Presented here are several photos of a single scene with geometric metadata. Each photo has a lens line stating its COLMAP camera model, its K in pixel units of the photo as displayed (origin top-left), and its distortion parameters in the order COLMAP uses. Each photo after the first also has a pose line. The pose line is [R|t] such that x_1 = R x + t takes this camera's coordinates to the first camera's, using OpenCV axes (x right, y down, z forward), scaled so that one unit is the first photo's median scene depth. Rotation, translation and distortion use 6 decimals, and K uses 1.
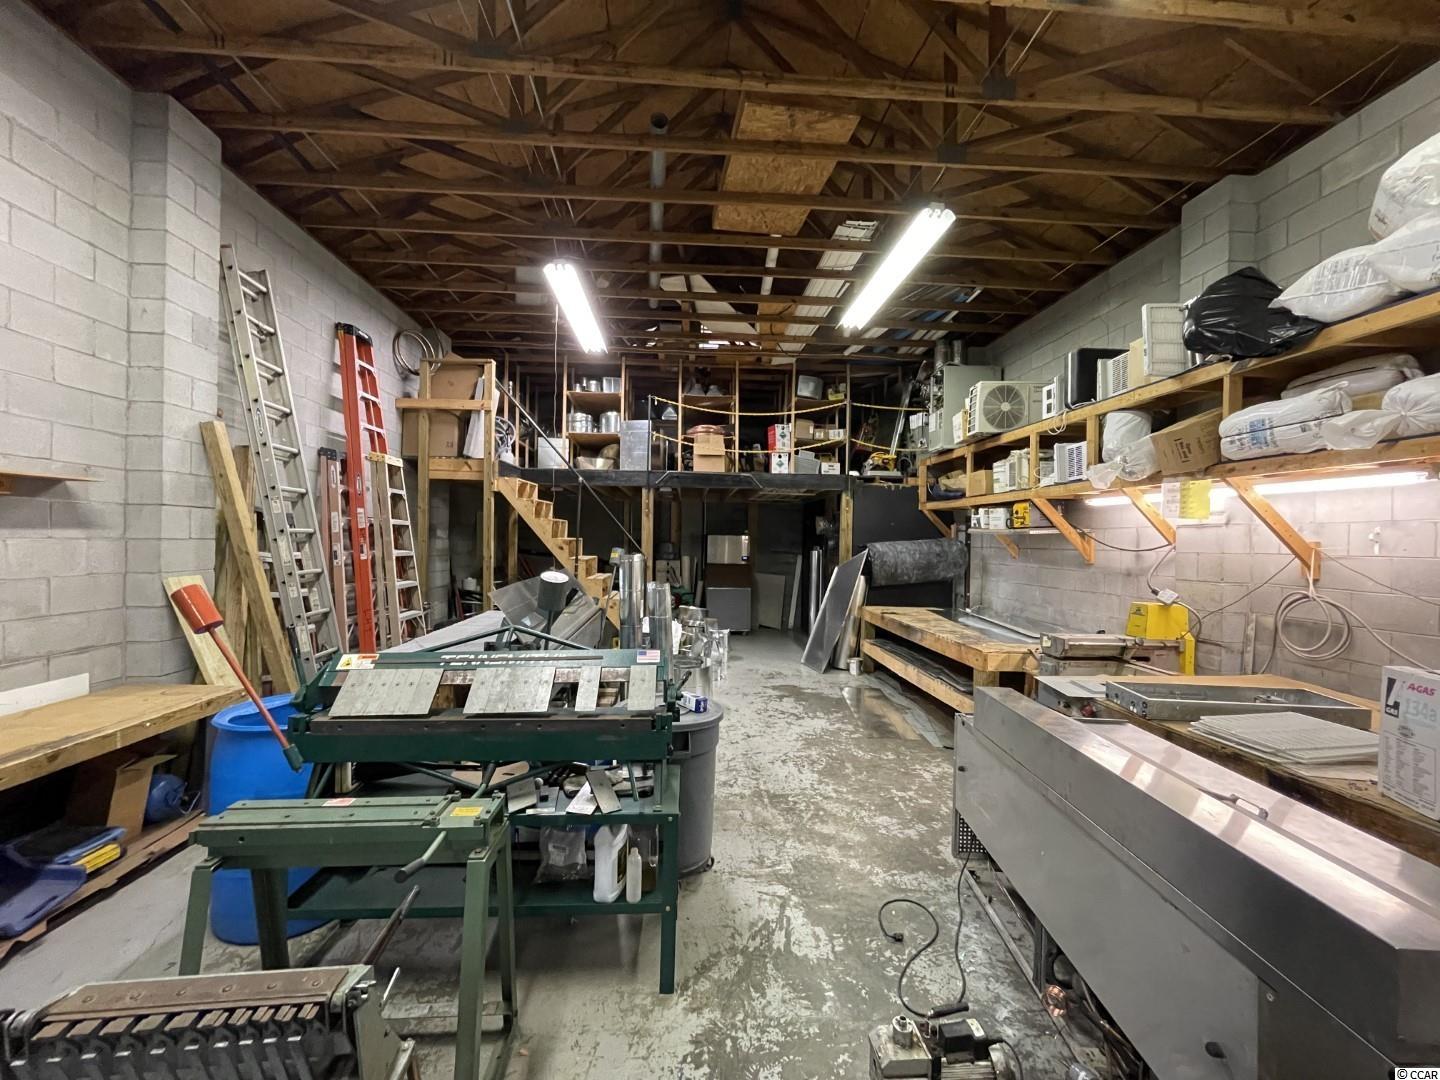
lens RADIAL K [[579.7, 0, 720.8], [0, 579.7, 540.6], [0, 0, 1]] dist [-0.010070, -0.000225]
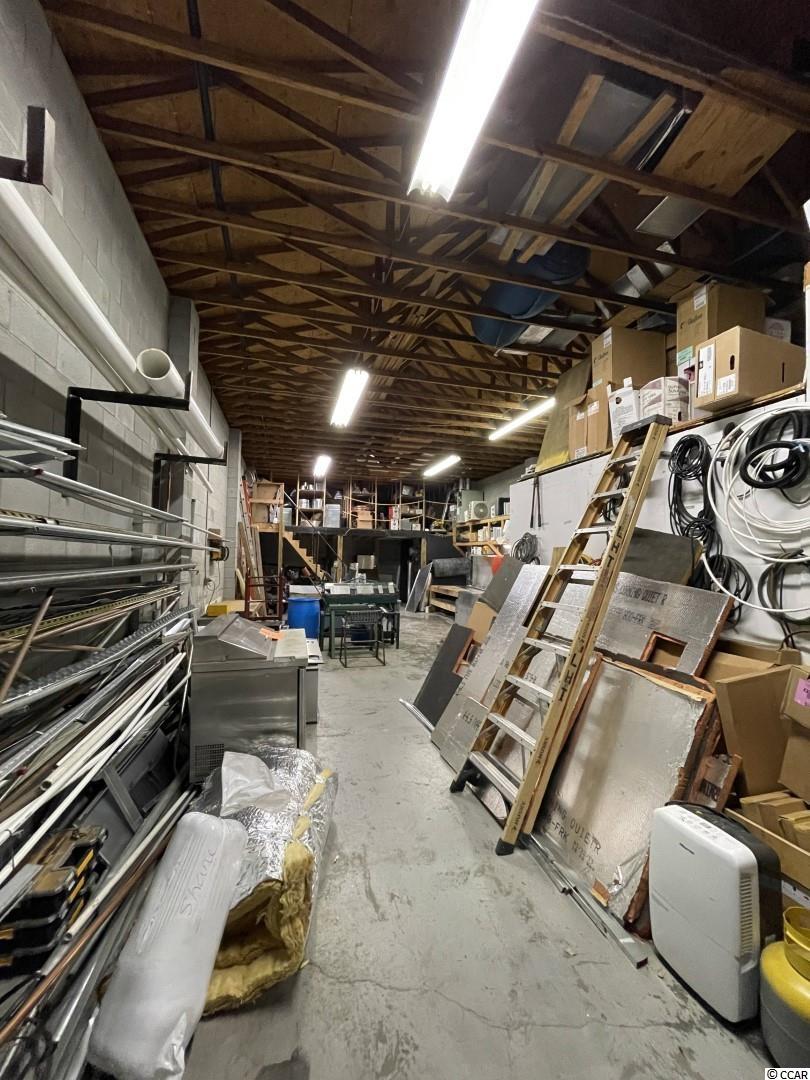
lens RADIAL K [[434.8, 0, 405.0], [0, 434.8, 542.5], [0, 0, 1]] dist [-0.010070, -0.000225]
pose [[0.980553, 0.010538, 0.195970, -0.208074], [-0.003944, 0.999414, -0.034007, -0.004613], [-0.196214, 0.032573, 0.980020, -0.732258]]
